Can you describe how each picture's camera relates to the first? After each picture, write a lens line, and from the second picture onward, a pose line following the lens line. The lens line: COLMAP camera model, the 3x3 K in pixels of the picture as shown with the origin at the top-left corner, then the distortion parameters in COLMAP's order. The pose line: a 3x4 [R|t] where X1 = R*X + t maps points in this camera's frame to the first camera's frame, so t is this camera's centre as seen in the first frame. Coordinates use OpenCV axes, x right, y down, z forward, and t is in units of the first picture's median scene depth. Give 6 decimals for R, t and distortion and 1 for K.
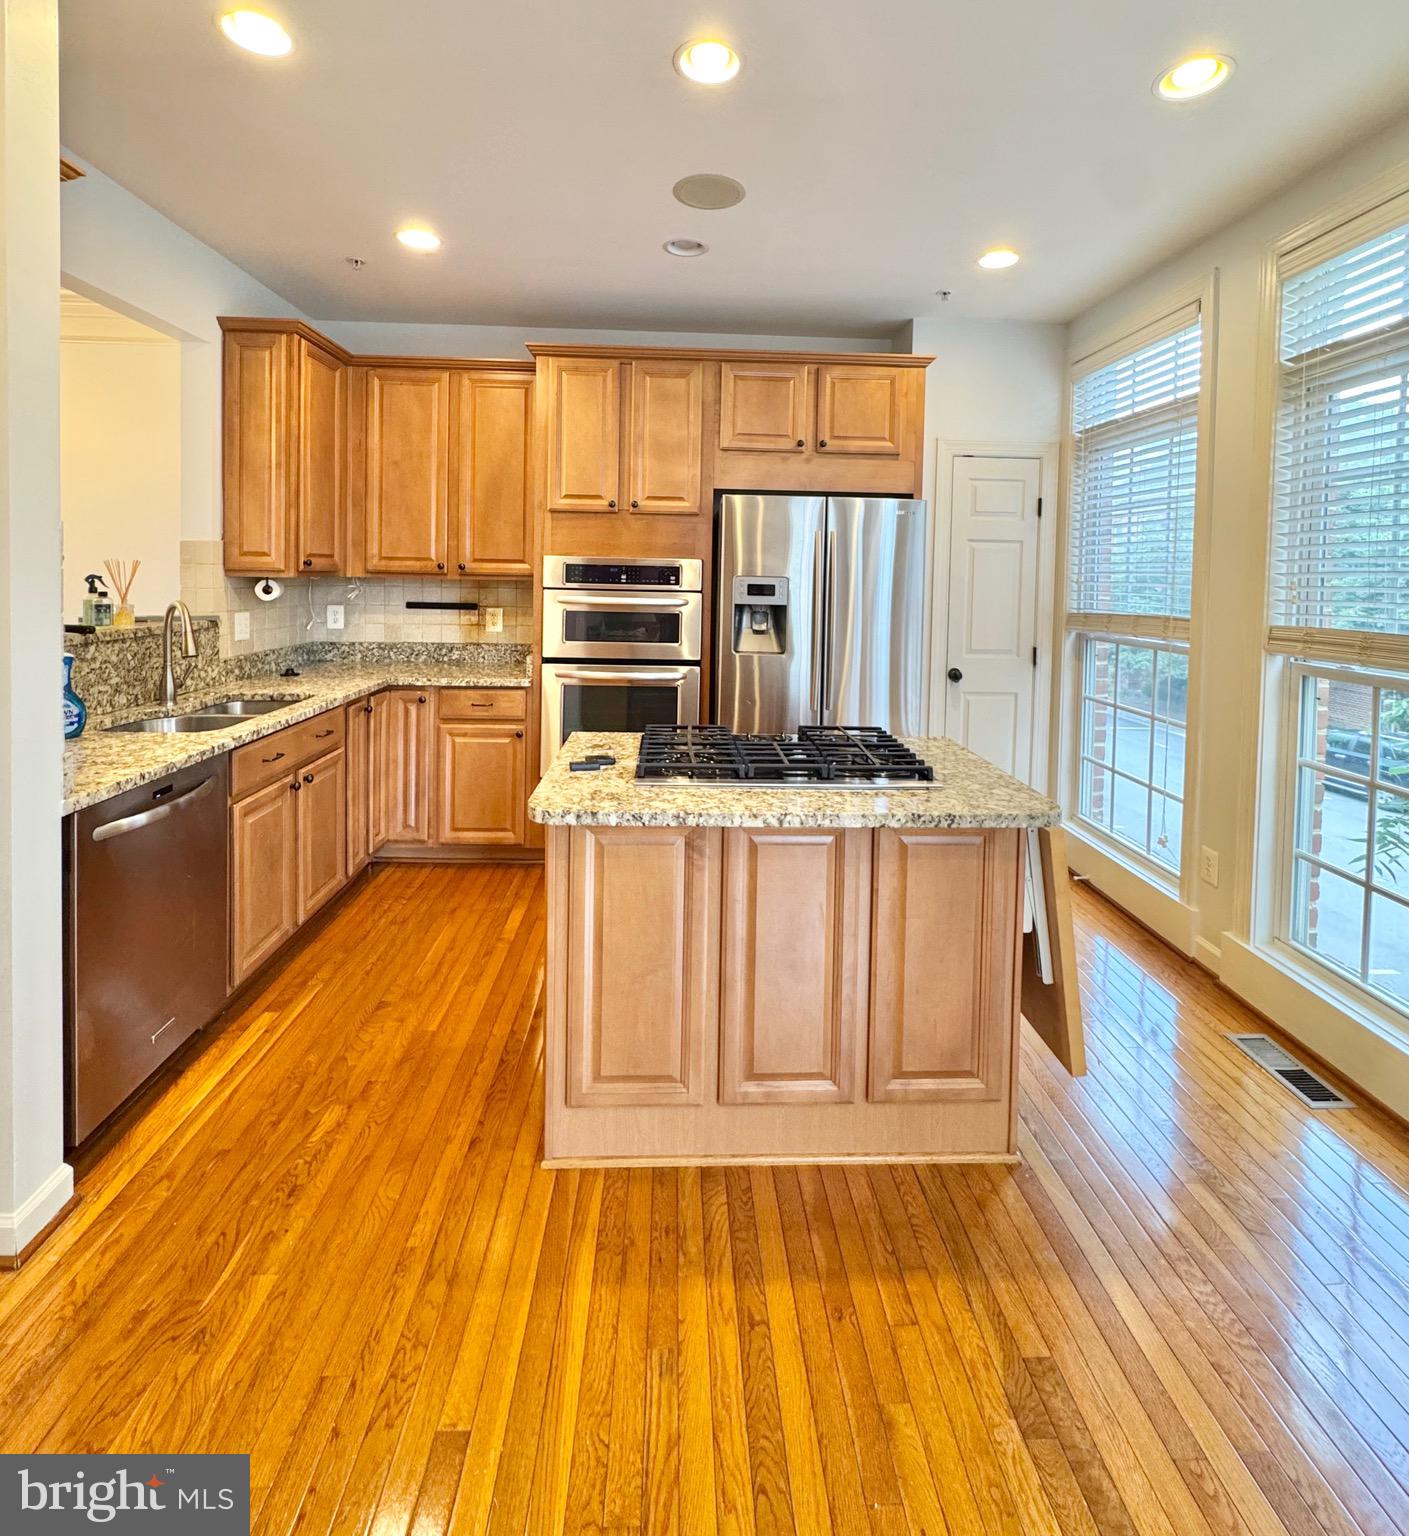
lens RADIAL K [[722.4, 0, 705.4], [0, 722.4, 773.3], [0, 0, 1]] dist [-0.001210, -0.000179]
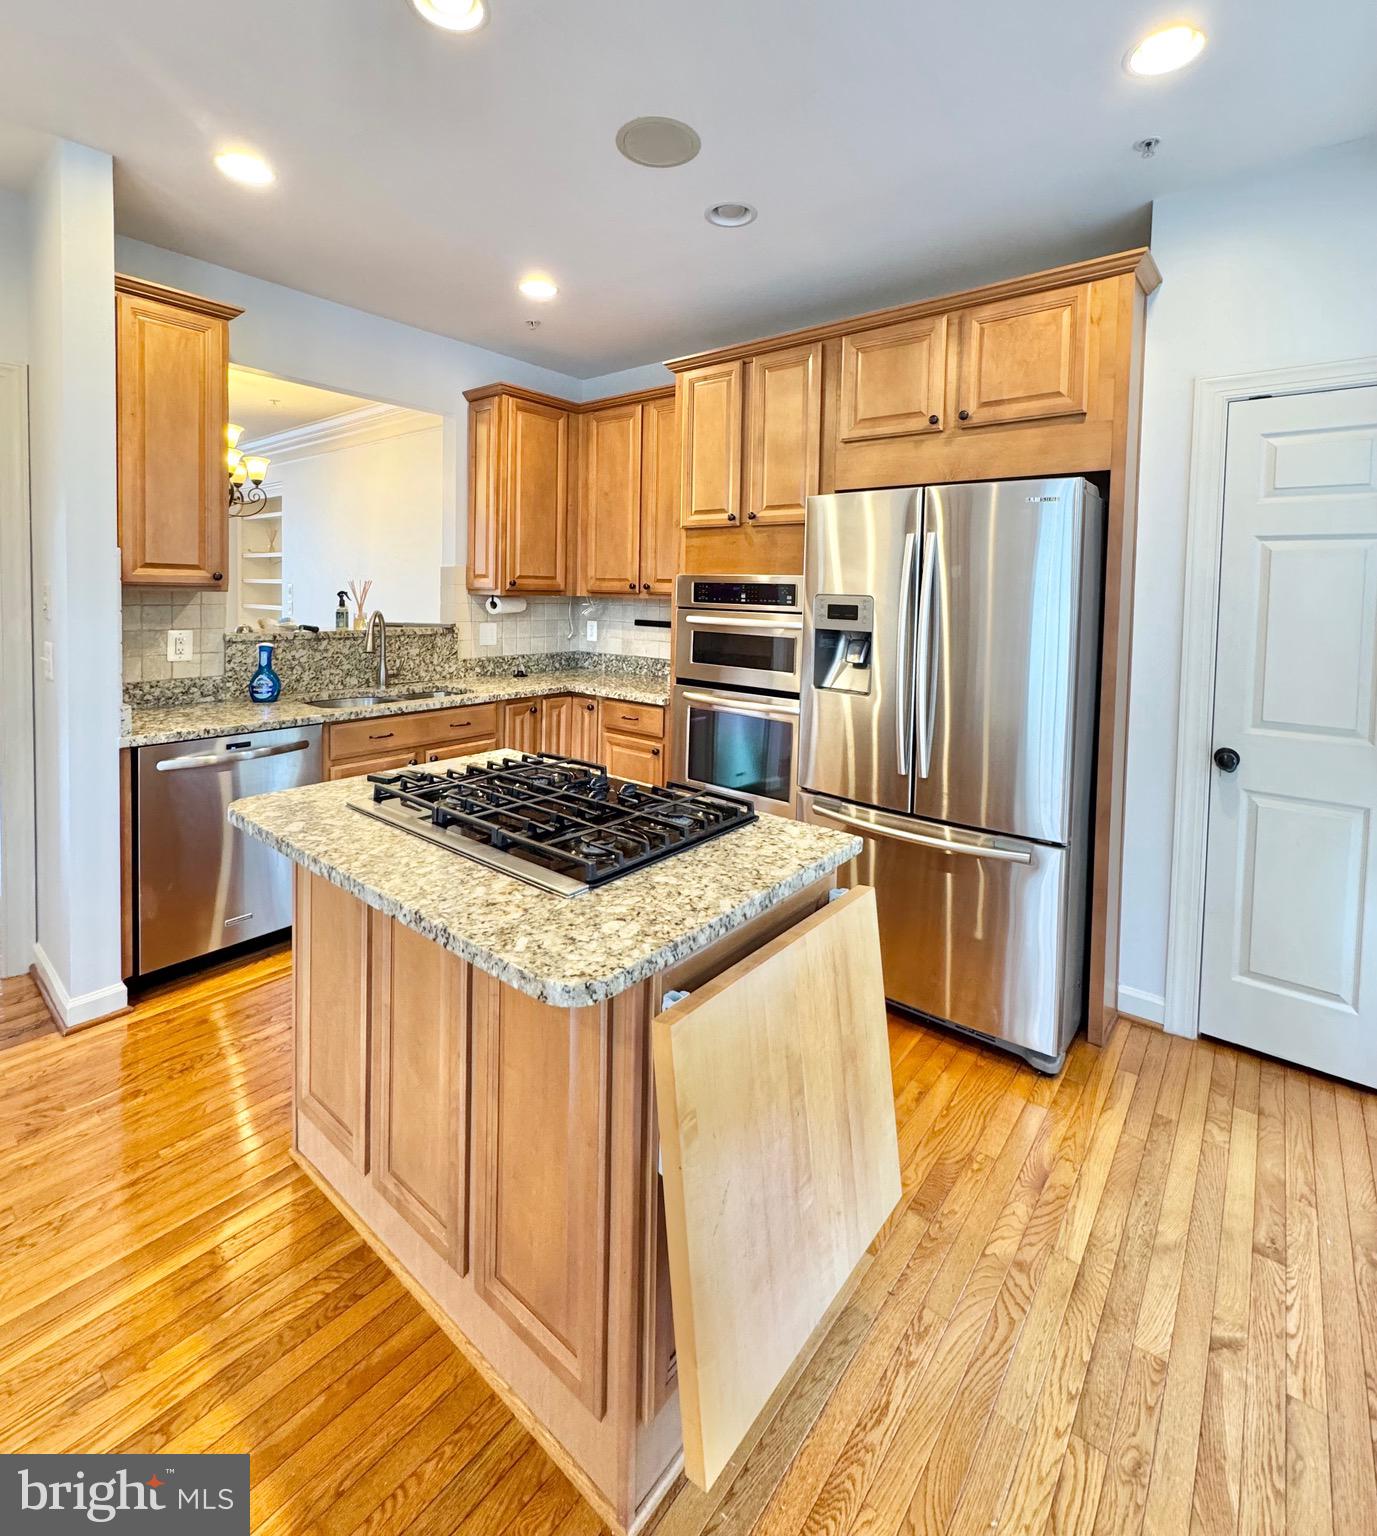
lens RADIAL K [[708.1, 0, 689.1], [0, 708.1, 760.5], [0, 0, 1]] dist [-0.001800, -0.000603]
pose [[0.757489, 0.150449, -0.635276, 0.447840], [-0.181545, 0.983246, 0.016386, -0.074212], [0.627098, 0.102920, 0.772111, 0.304216]]
